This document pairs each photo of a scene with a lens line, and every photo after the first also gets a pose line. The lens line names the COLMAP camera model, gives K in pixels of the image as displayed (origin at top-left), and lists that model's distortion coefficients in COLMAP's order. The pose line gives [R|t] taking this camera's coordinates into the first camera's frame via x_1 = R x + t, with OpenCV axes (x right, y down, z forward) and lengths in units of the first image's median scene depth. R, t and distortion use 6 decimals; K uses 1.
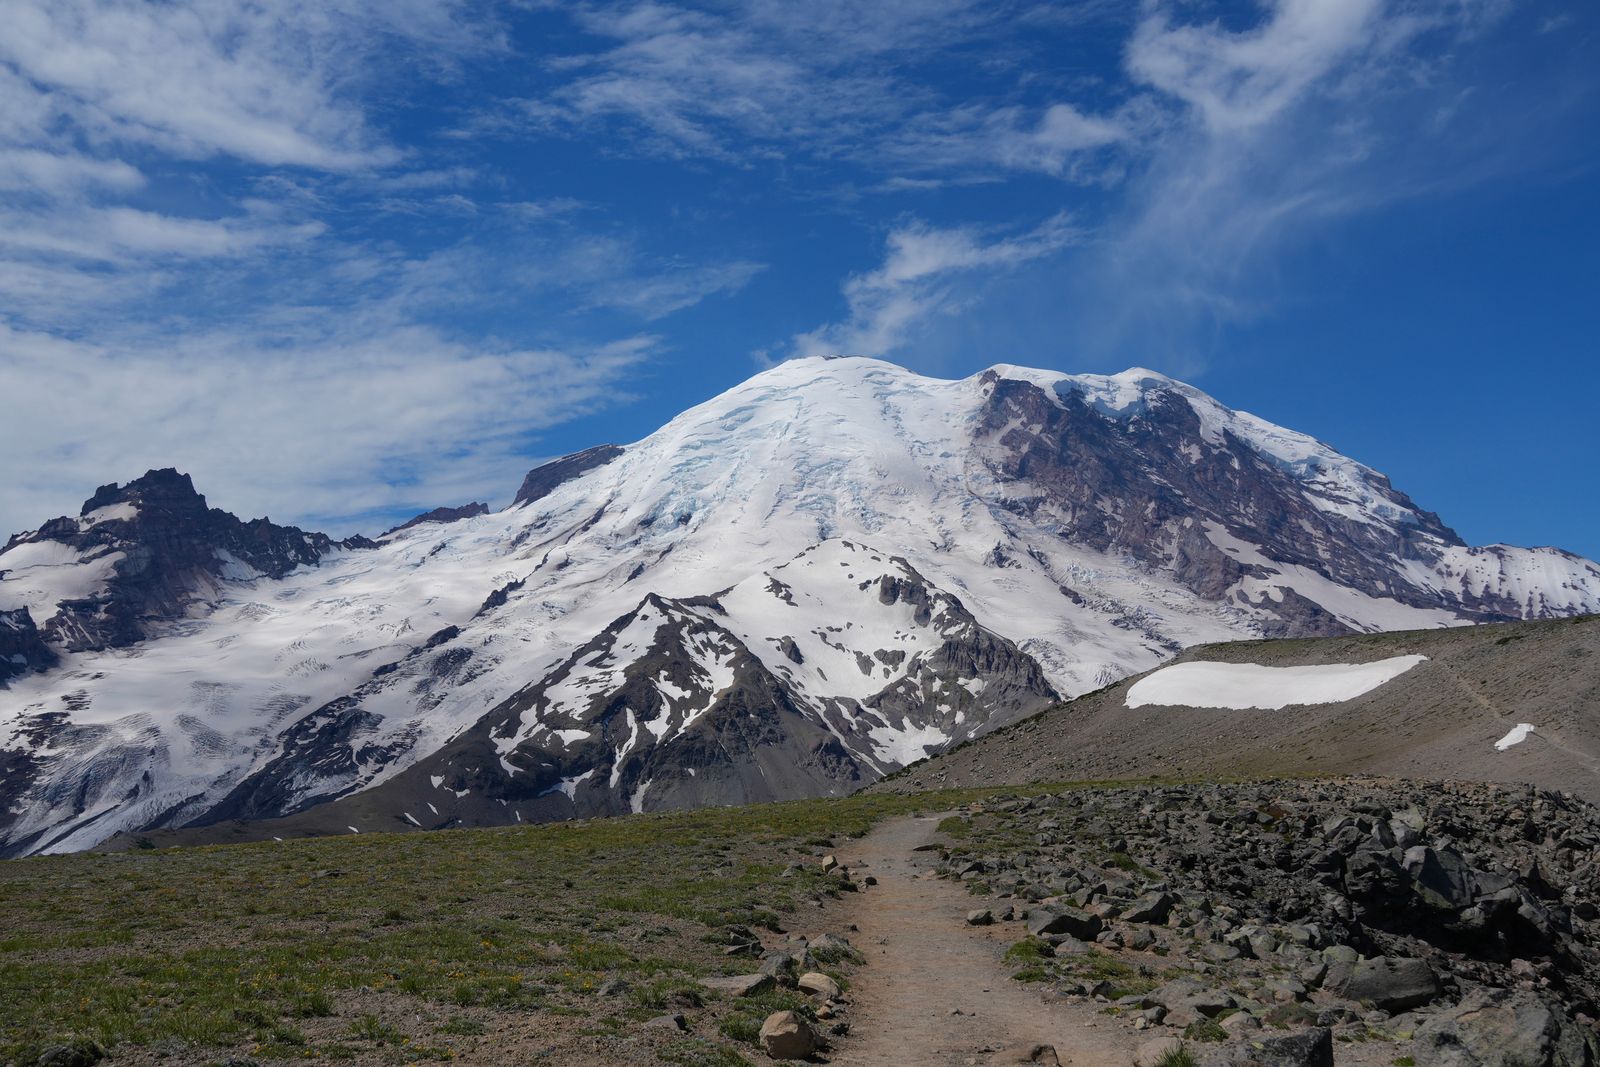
lens RADIAL K [[1691.6, 0, 792.8], [0, 1691.6, 547.9], [0, 0, 1]] dist [0.029958, 0.000000]
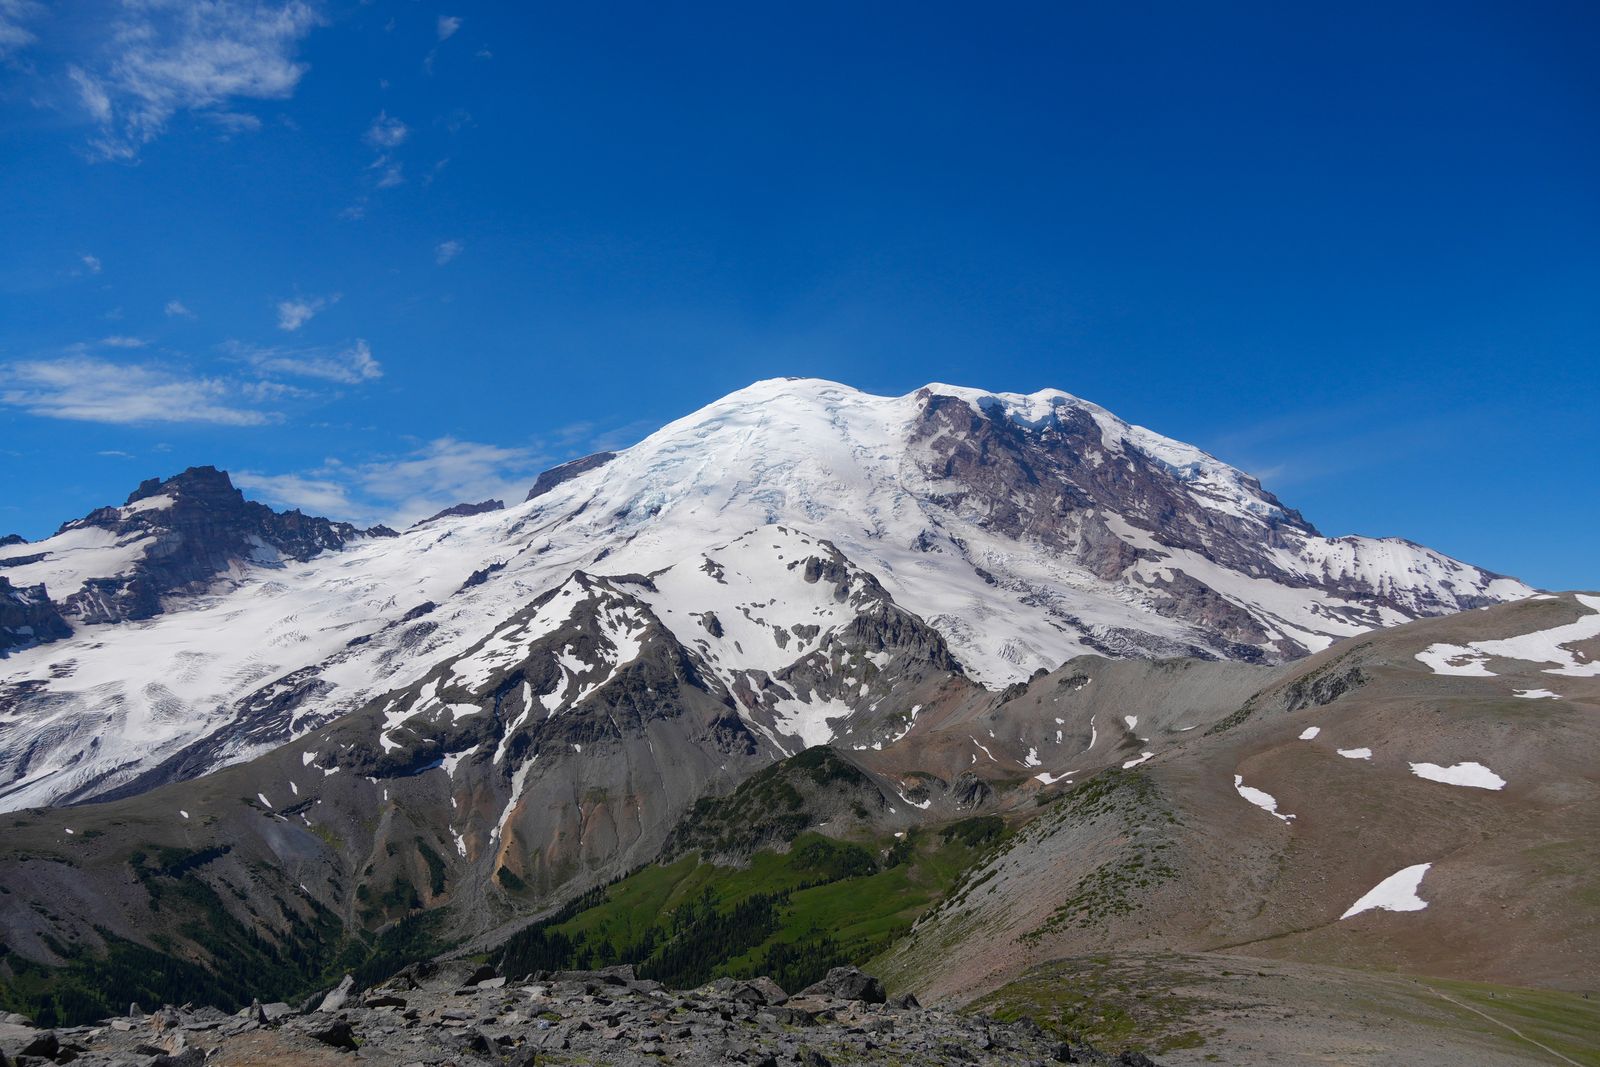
lens RADIAL K [[1250.0, 0, 798.3], [0, 1250.0, 542.6], [0, 0, 1]] dist [-0.039769, 0.071249]
pose [[0.999978, 0.001707, -0.006379, 0.041712], [-0.001740, 0.999985, -0.005100, 0.009259], [0.006371, 0.005111, 0.999967, 0.156424]]
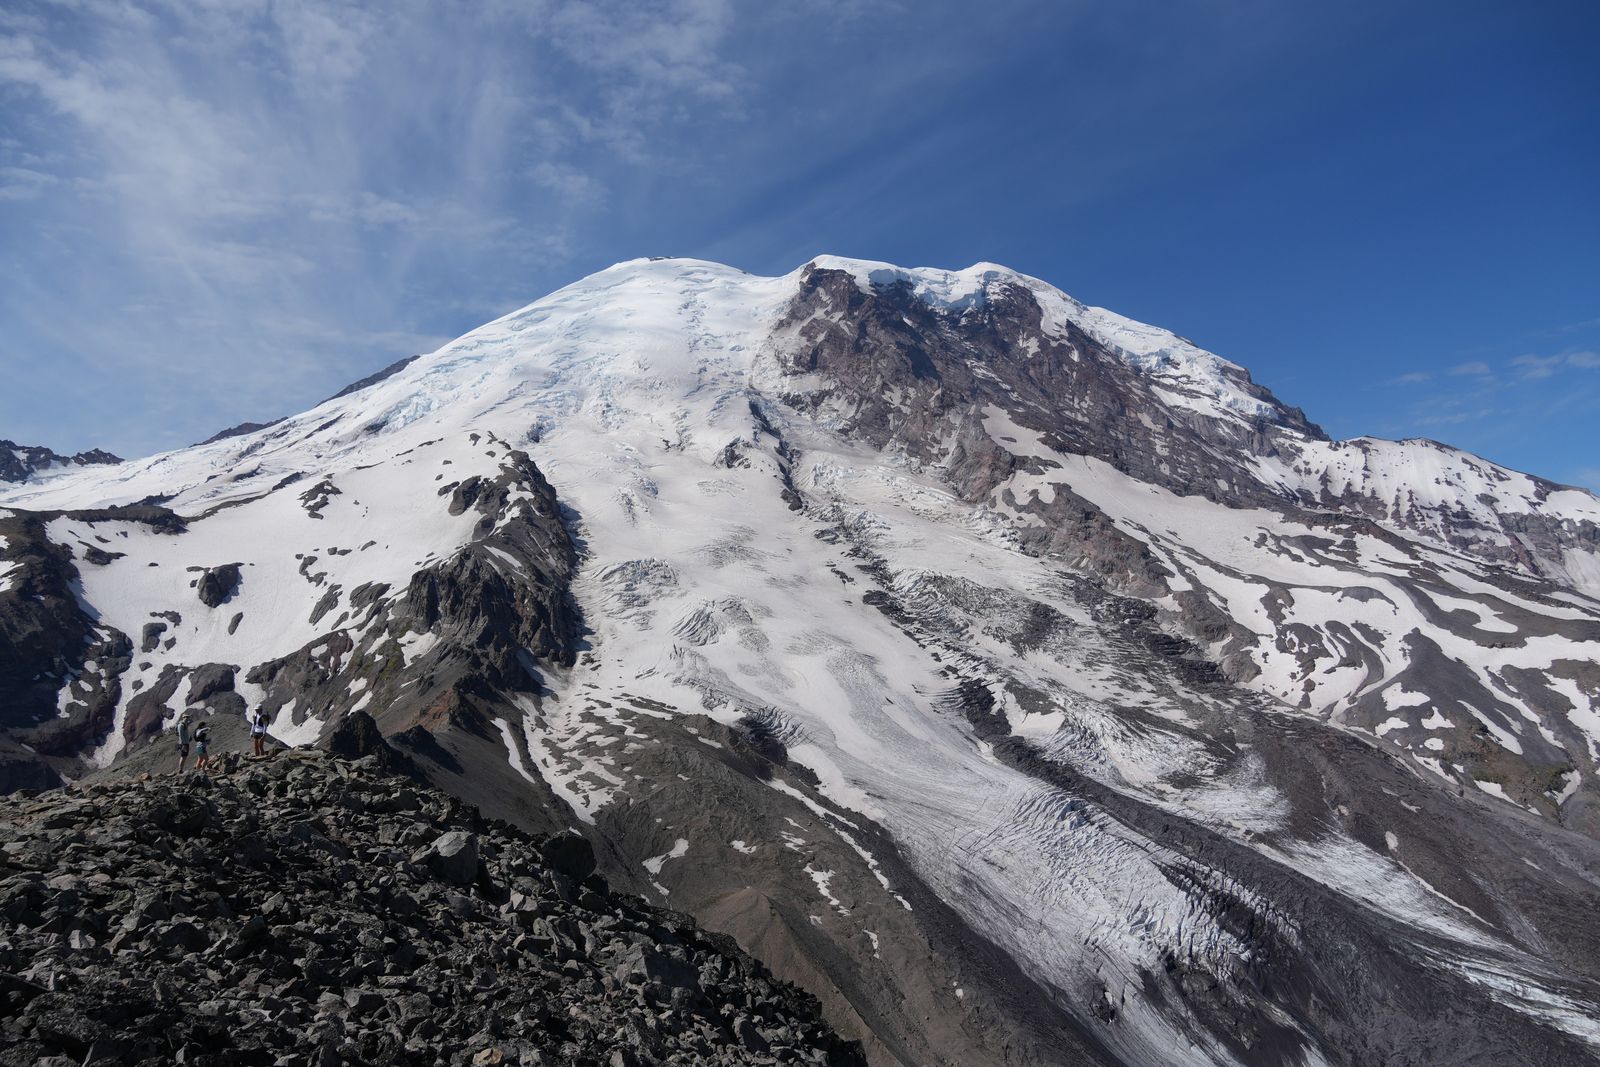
lens RADIAL K [[1250.0, 0, 802.6], [0, 1250.0, 529.0], [0, 0, 1]] dist [-0.039769, 0.071249]
pose [[0.998283, -0.015624, -0.056450, 0.182248], [0.017922, 0.999022, 0.040423, 0.016574], [0.055763, -0.041365, 0.997587, 0.383185]]
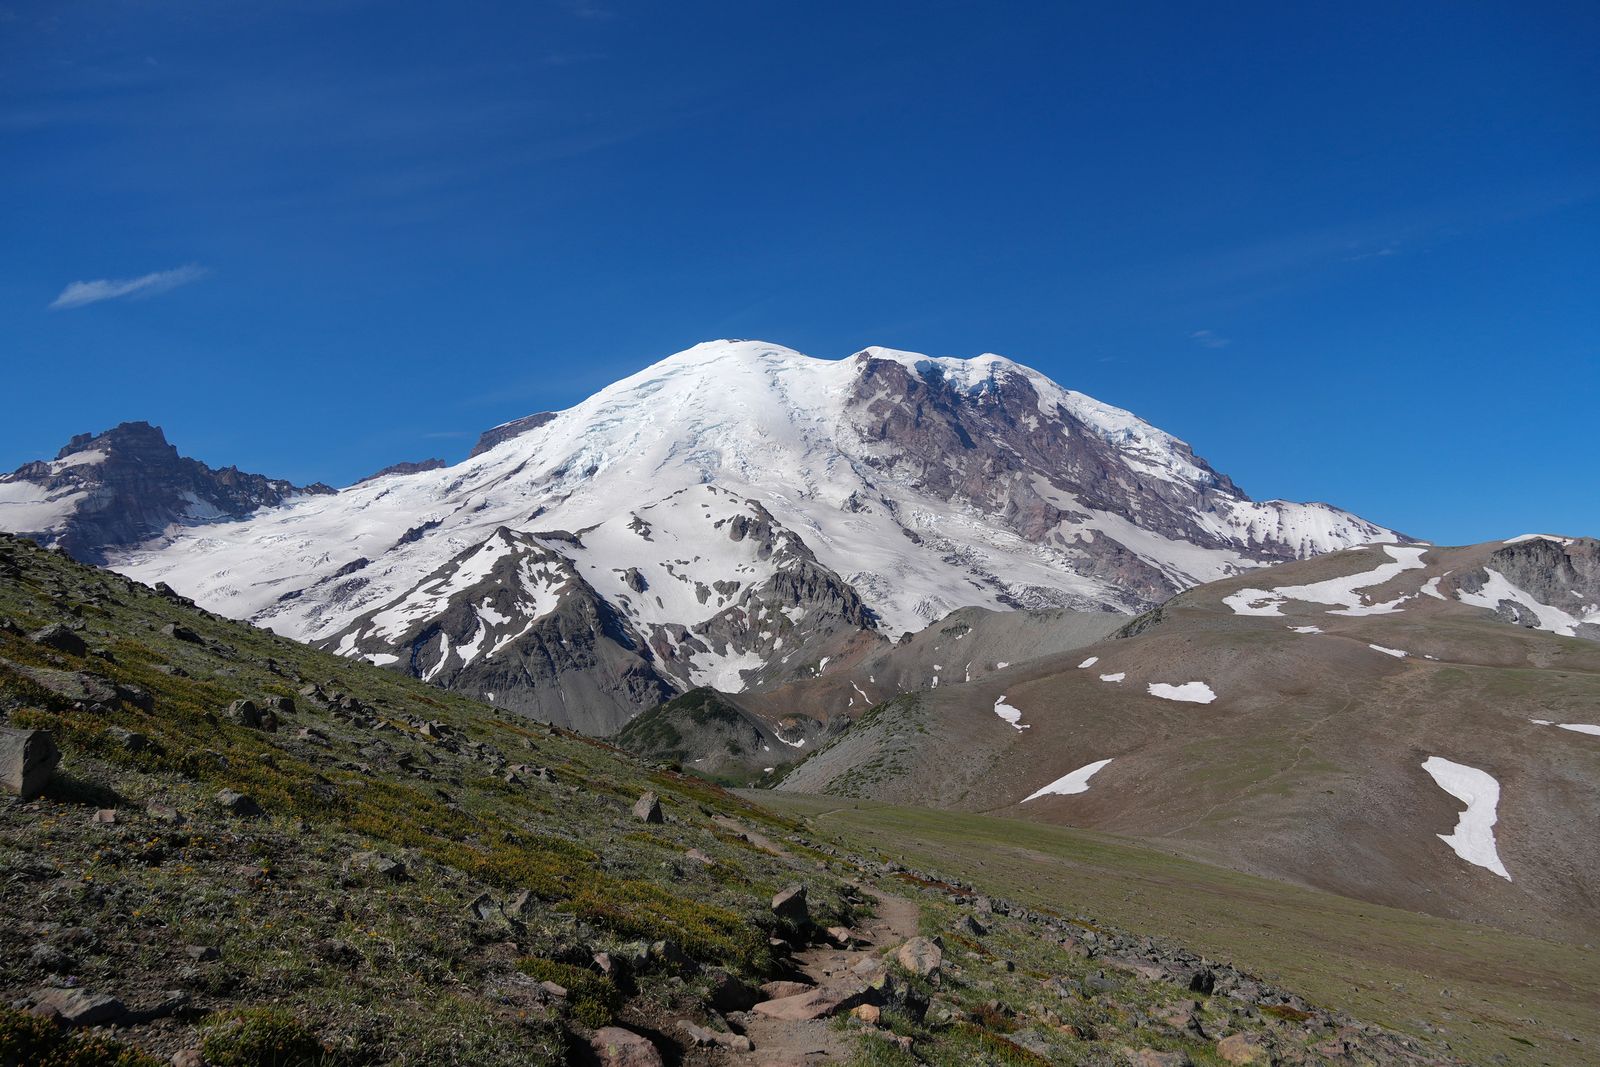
lens RADIAL K [[1250.0, 0, 801.1], [0, 1250.0, 548.1], [0, 0, 1]] dist [-0.039769, 0.071249]
pose [[0.999598, 0.007734, 0.027290, 0.060106], [-0.008493, 0.999577, 0.027805, 0.011963], [-0.027064, -0.028026, 0.999241, 0.142083]]
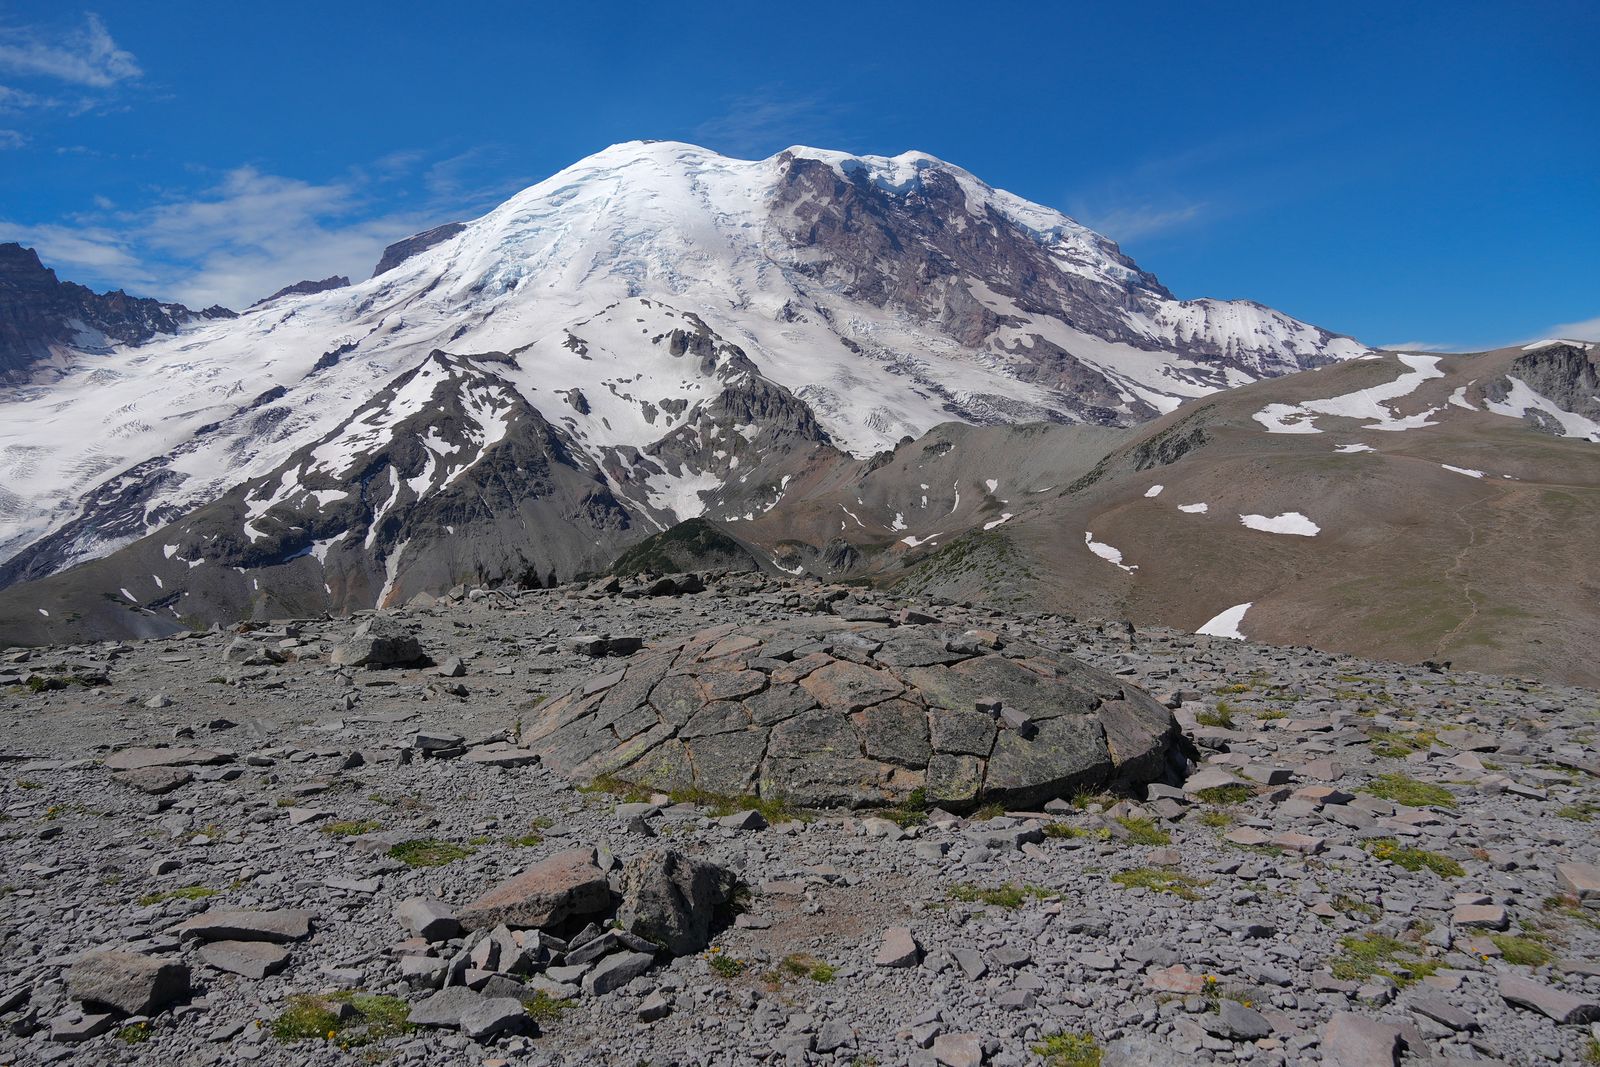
lens RADIAL K [[1250.0, 0, 805.8], [0, 1250.0, 546.9], [0, 0, 1]] dist [-0.039769, 0.071249]
pose [[0.994056, -0.036404, 0.102600, 0.040626], [0.017402, 0.983451, 0.180336, 0.008533], [-0.107467, -0.177478, 0.978239, 0.152042]]
